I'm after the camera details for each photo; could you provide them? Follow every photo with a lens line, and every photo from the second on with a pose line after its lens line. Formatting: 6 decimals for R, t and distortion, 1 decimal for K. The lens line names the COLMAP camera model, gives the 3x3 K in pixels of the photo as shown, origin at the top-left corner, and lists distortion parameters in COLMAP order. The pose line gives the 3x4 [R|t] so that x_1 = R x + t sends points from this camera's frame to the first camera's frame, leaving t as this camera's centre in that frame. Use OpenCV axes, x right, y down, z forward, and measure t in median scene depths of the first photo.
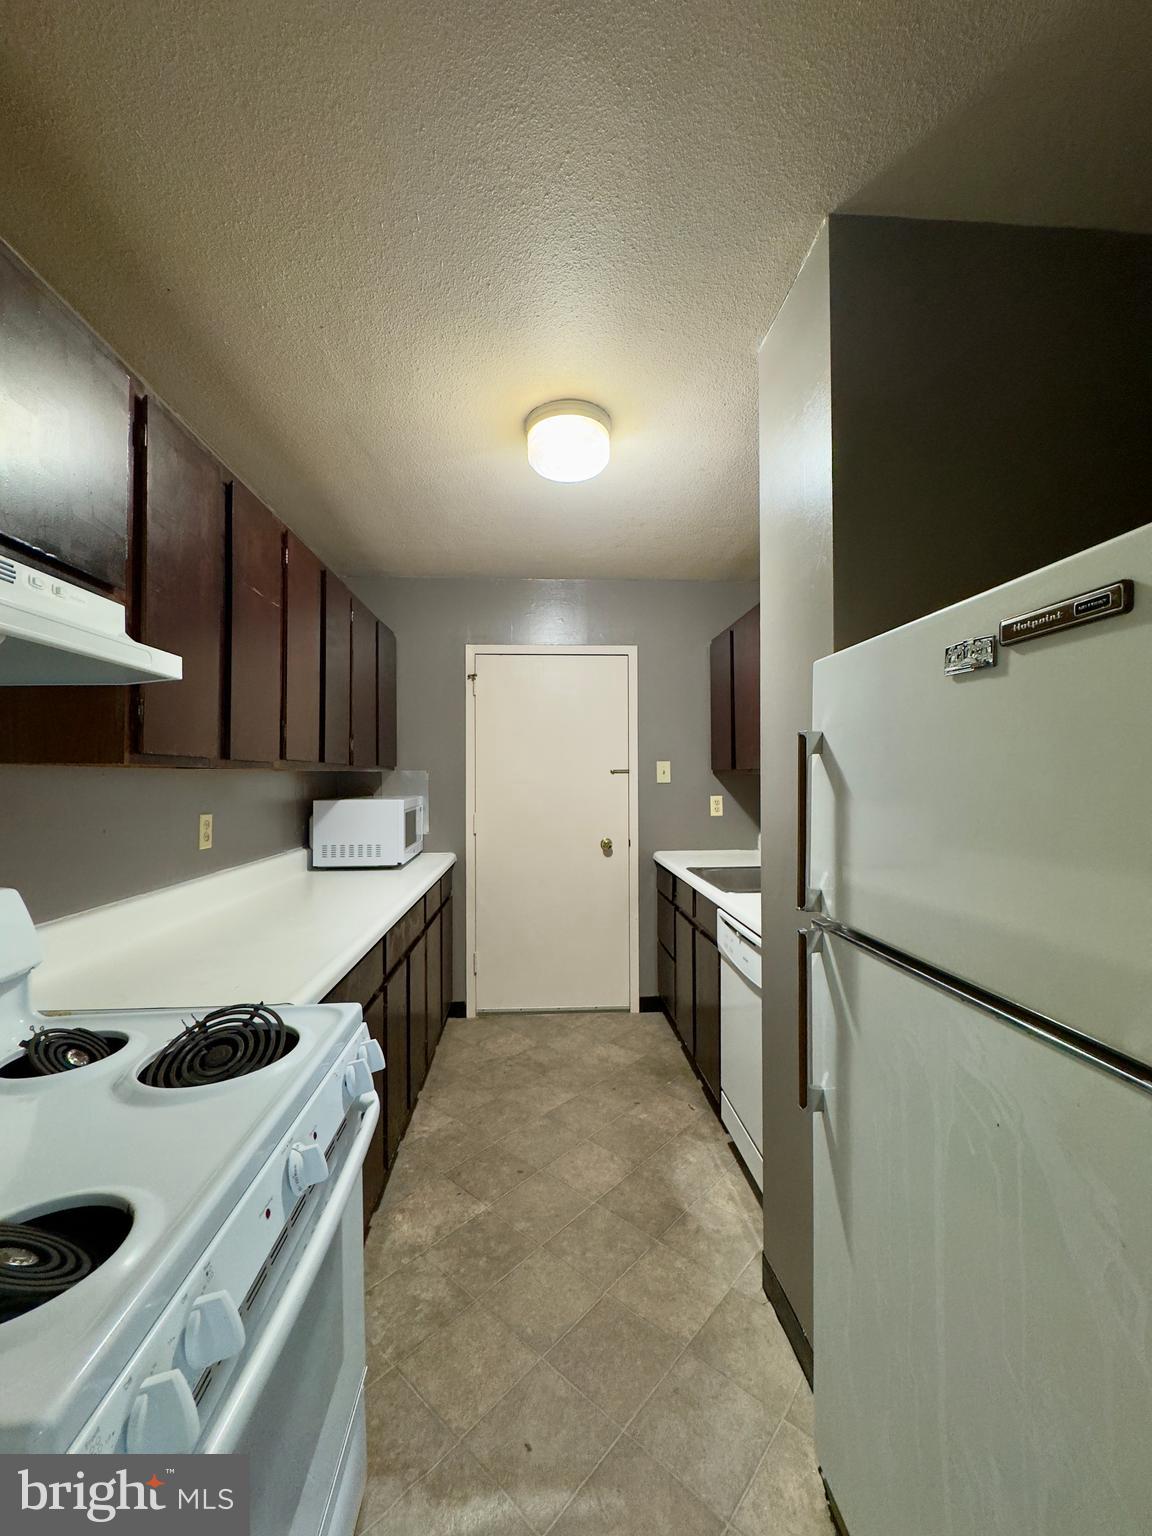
lens RADIAL K [[610.7, 0, 579.3], [0, 610.7, 771.7], [0, 0, 1]] dist [-0.001786, 0.000225]
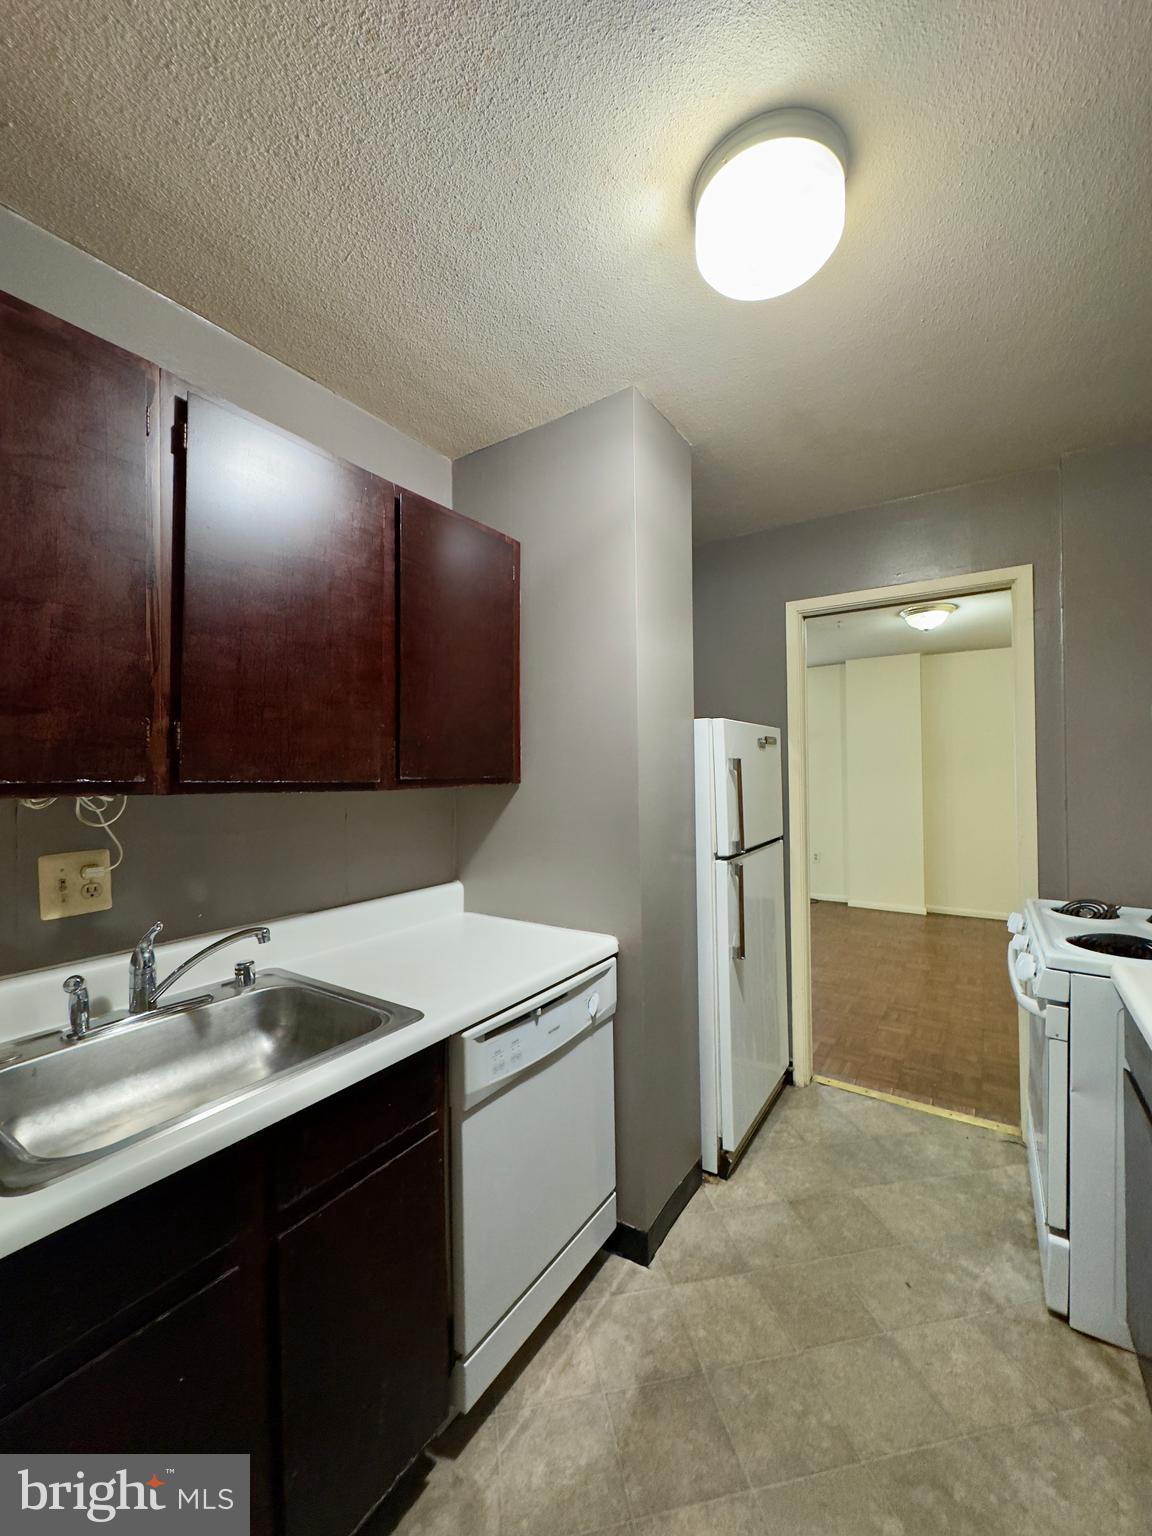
lens RADIAL K [[610.7, 0, 584.9], [0, 610.7, 771.5], [0, 0, 1]] dist [-0.001786, 0.000225]
pose [[-0.795472, 0.015647, 0.605789, -0.223417], [0.011965, 0.999877, -0.010113, -0.001624], [-0.605873, -0.000796, -0.795561, 1.601709]]
